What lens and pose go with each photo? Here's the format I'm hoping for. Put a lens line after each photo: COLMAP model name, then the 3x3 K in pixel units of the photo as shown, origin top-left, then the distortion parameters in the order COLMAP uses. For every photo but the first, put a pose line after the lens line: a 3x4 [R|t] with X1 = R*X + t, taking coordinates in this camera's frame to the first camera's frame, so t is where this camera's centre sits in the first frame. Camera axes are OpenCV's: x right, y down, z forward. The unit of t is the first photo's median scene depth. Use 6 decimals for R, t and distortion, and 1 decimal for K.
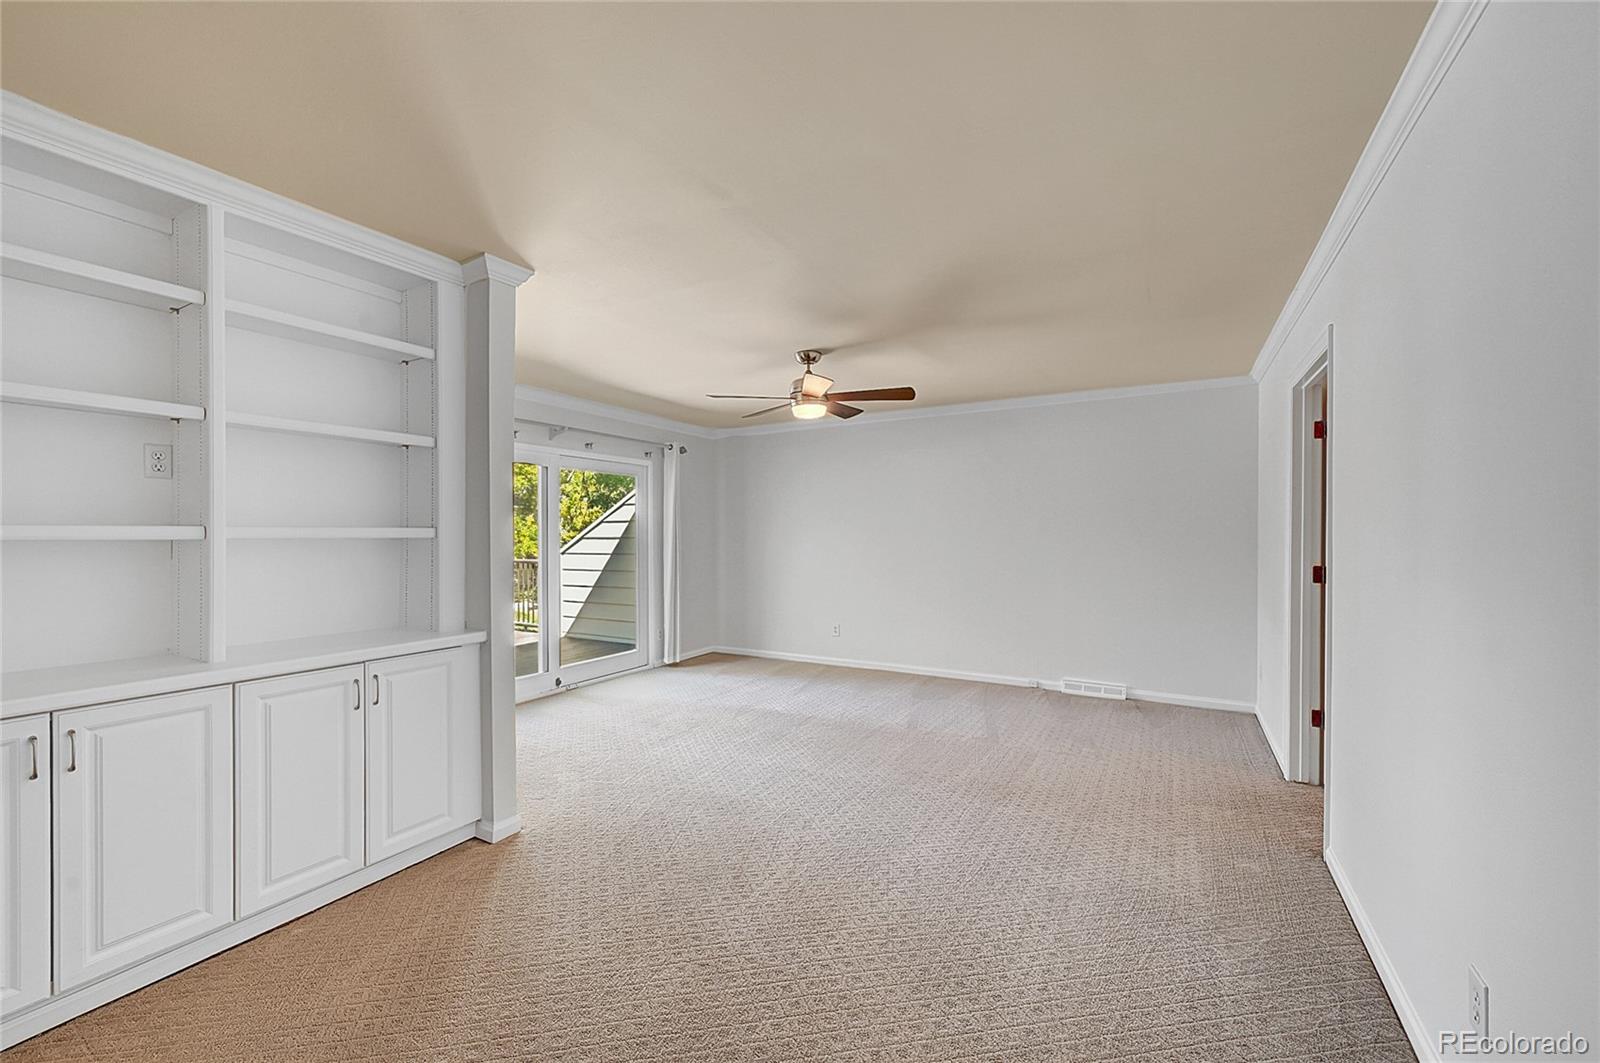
lens RADIAL K [[654.8, 0, 789.8], [0, 654.8, 534.7], [0, 0, 1]] dist [0.001884, 0.000556]
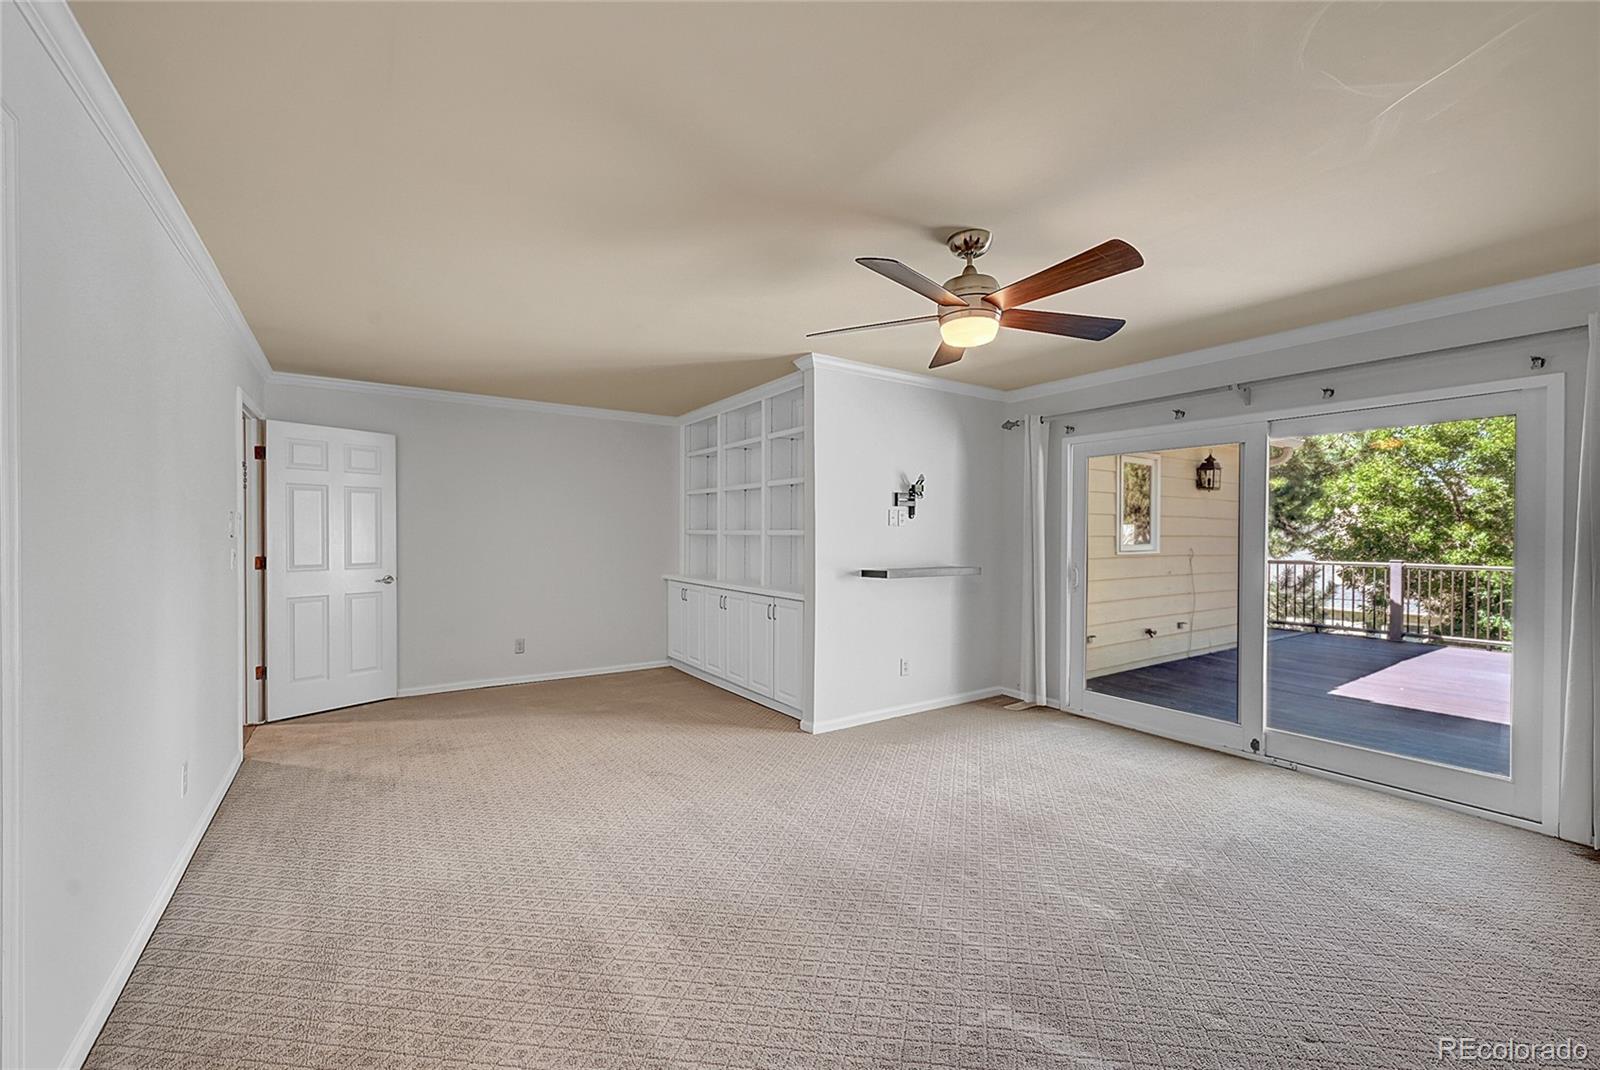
lens RADIAL K [[662.0, 0, 790.9], [0, 662.0, 535.5], [0, 0, 1]] dist [0.011466, -0.000272]
pose [[-0.441156, 0.002668, -0.897427, 1.150175], [-0.004648, 0.999975, 0.005258, -0.003820], [0.897419, 0.006491, -0.441132, 1.956129]]
